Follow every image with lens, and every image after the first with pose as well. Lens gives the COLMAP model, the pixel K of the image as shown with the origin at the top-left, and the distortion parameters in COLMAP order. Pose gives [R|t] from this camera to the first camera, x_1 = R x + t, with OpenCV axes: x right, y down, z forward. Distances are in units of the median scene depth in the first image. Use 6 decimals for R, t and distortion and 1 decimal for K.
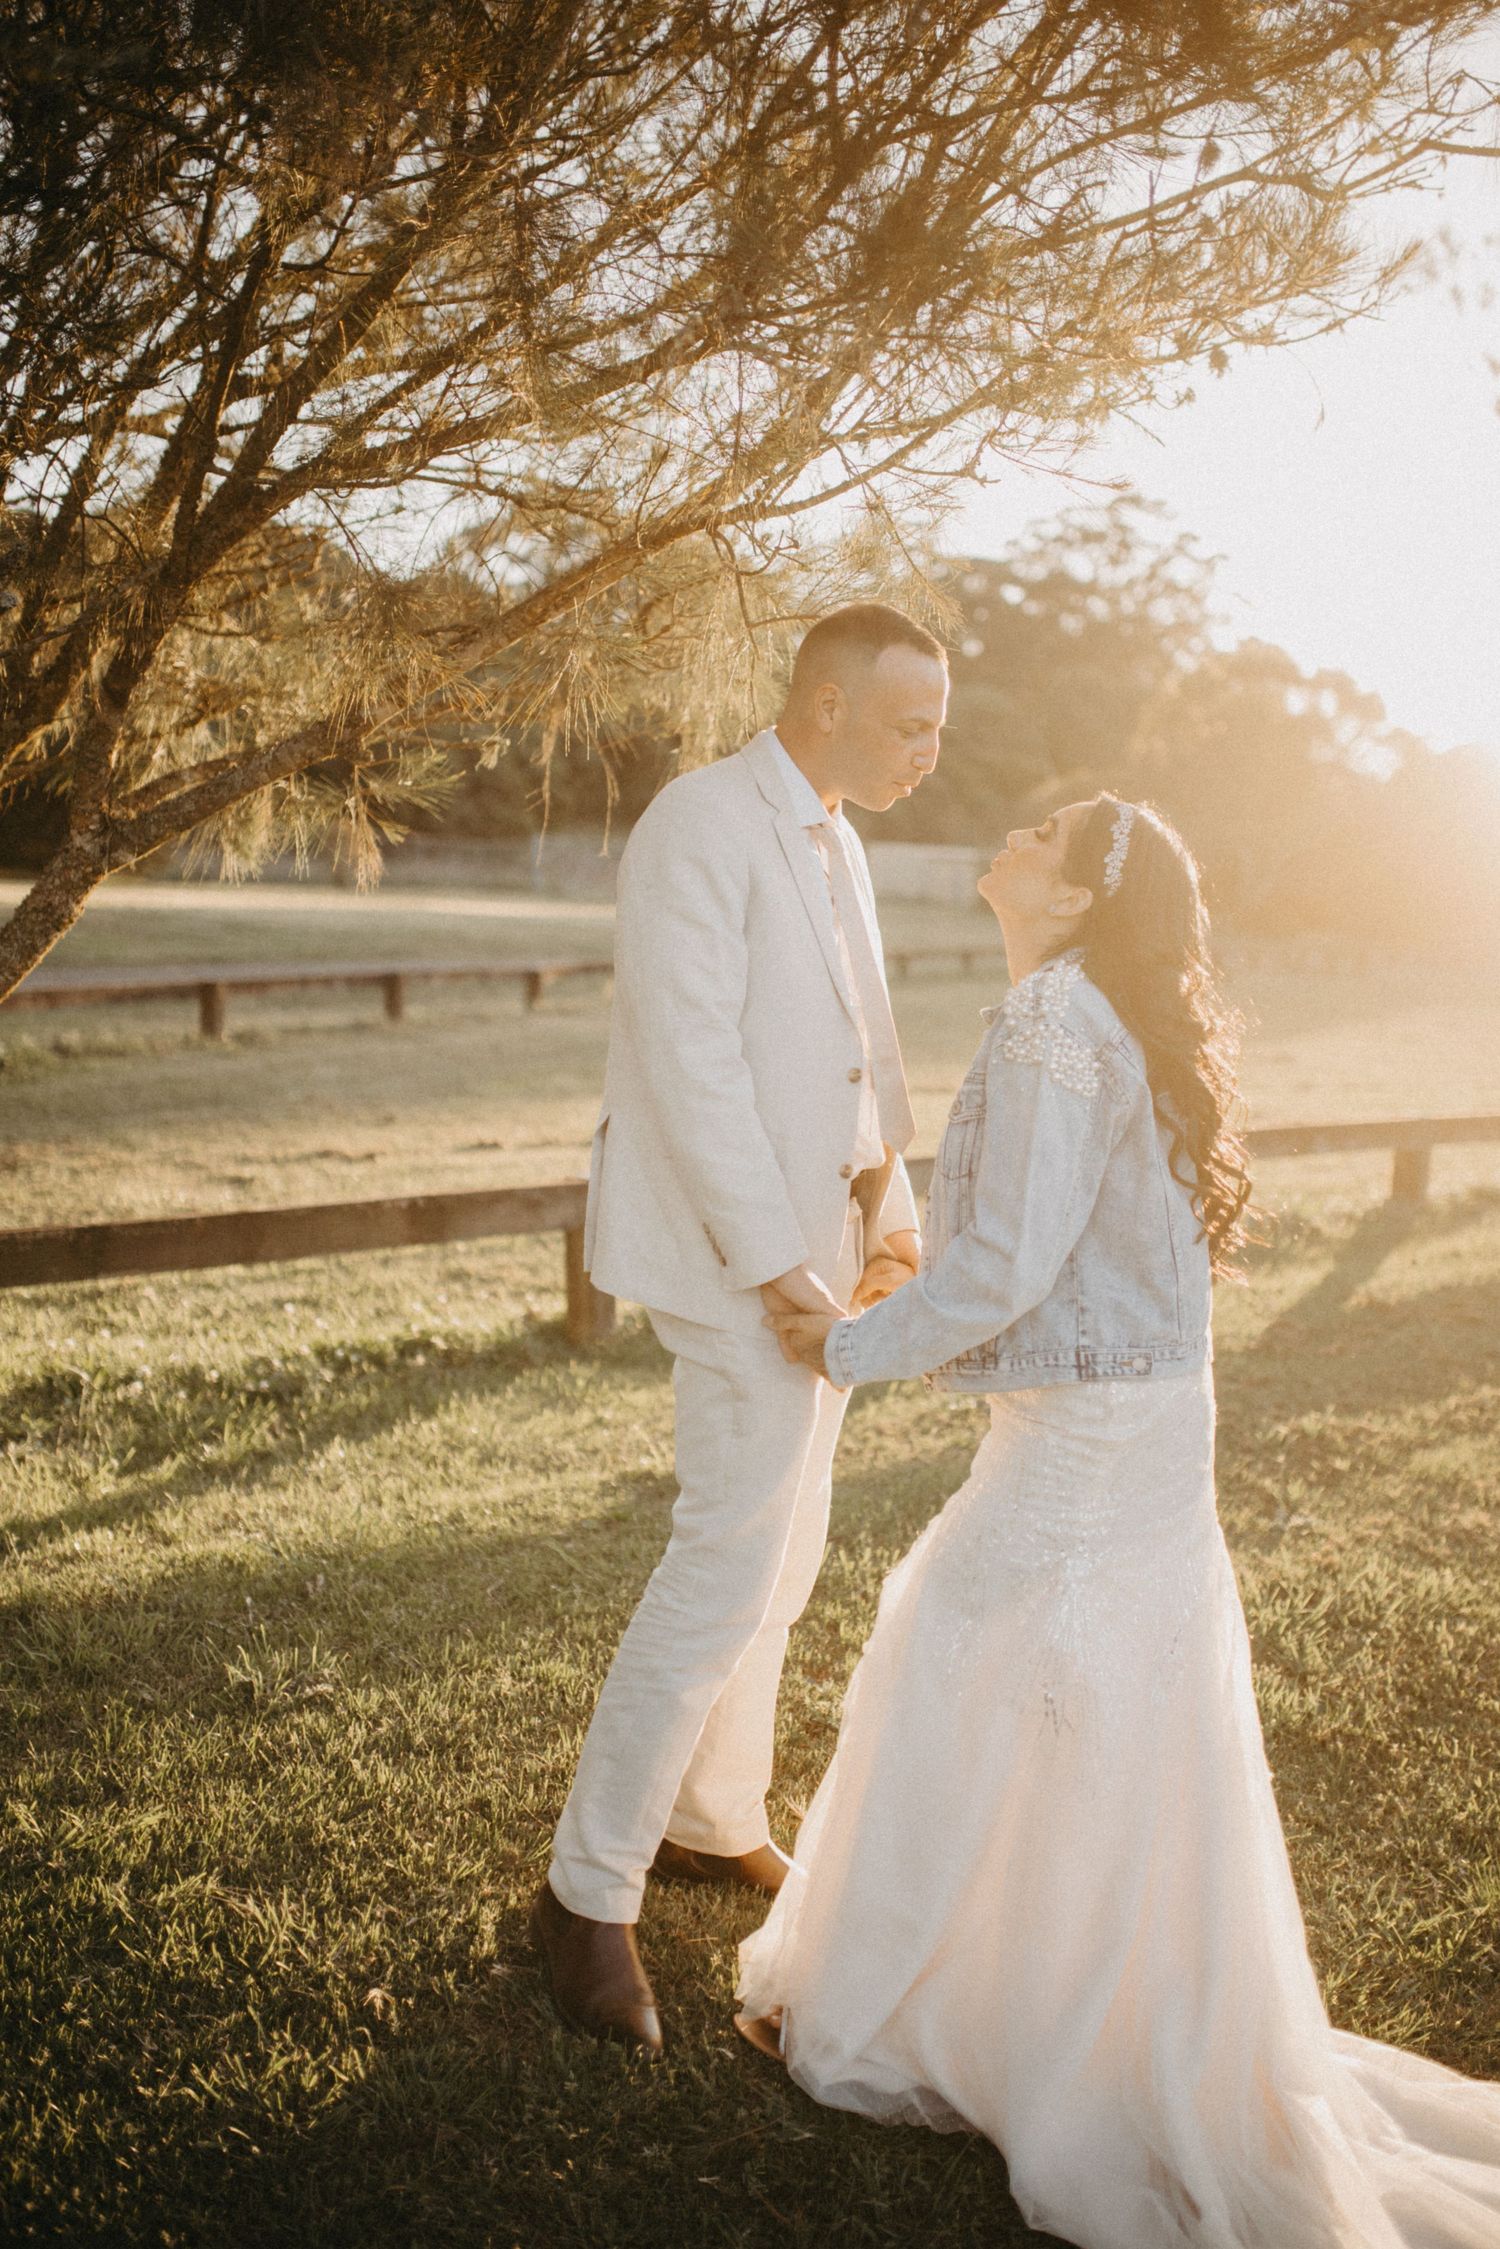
lens RADIAL K [[2221.4, 0, 750.0], [0, 2221.4, 1124.5], [0, 0, 1]] dist [0.097160, 0.013670]
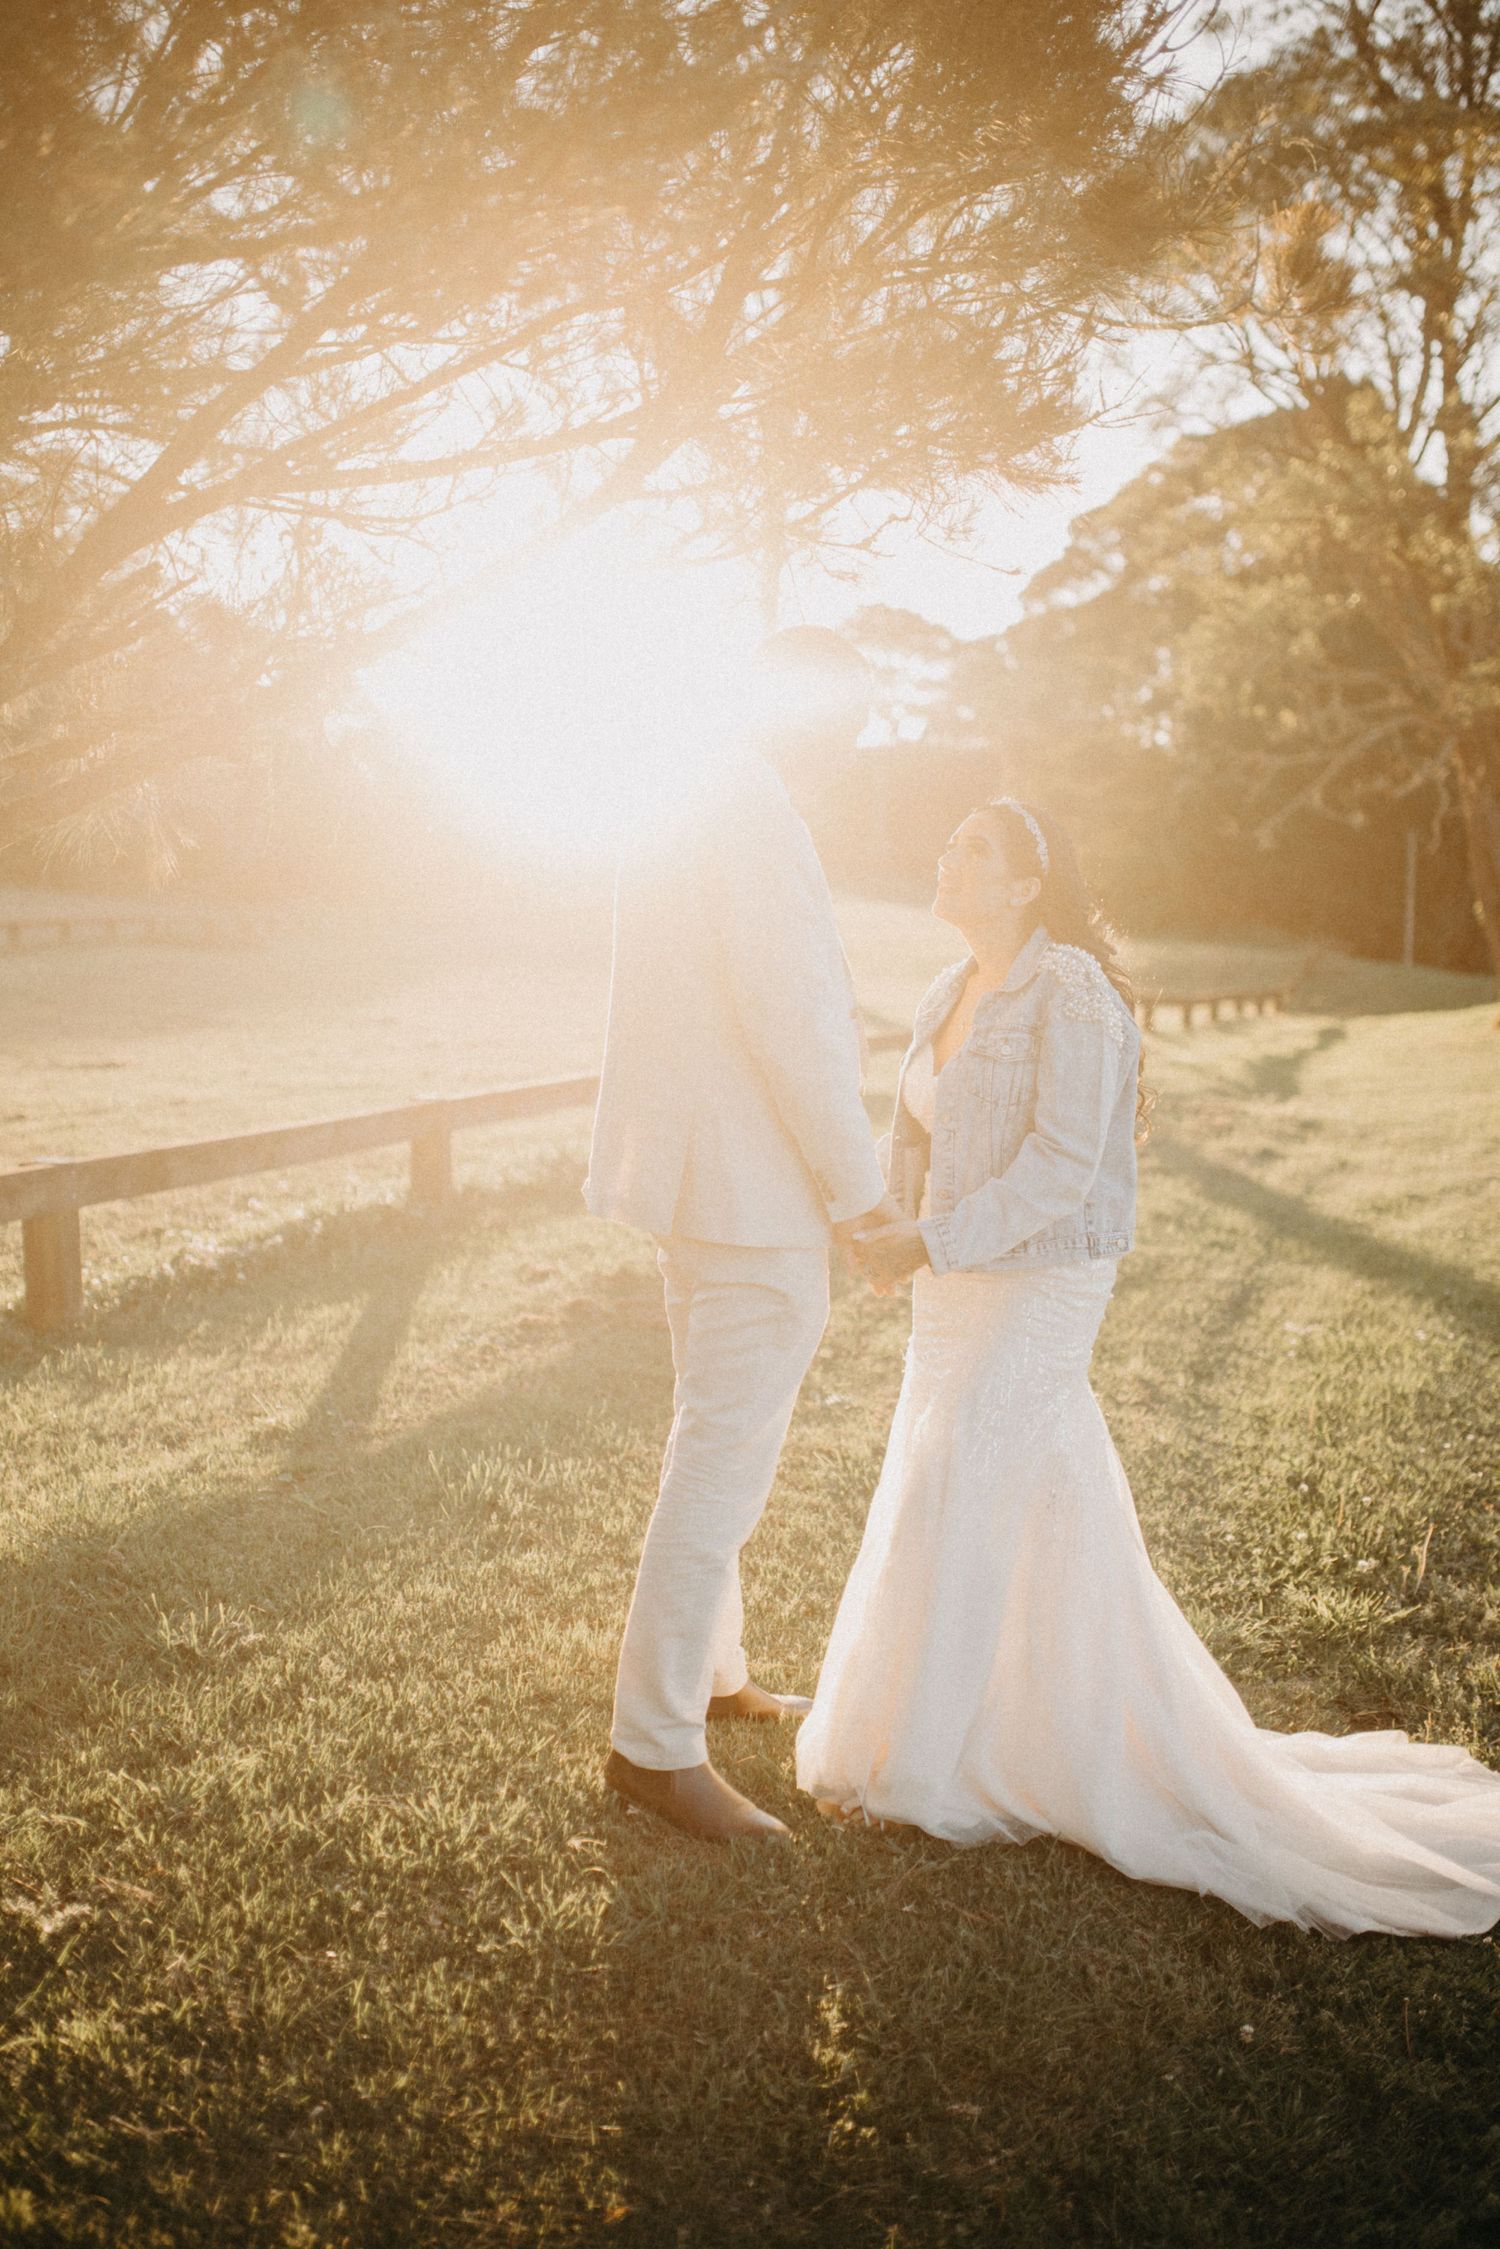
lens RADIAL K [[2221.4, 0, 750.0], [0, 2221.4, 1124.5], [0, 0, 1]] dist [0.097160, 0.013670]
pose [[0.771355, 0.004606, 0.636388, -0.754861], [0.004764, 0.999904, -0.013011, 0.045386], [-0.636387, 0.013068, 0.771259, 0.094632]]
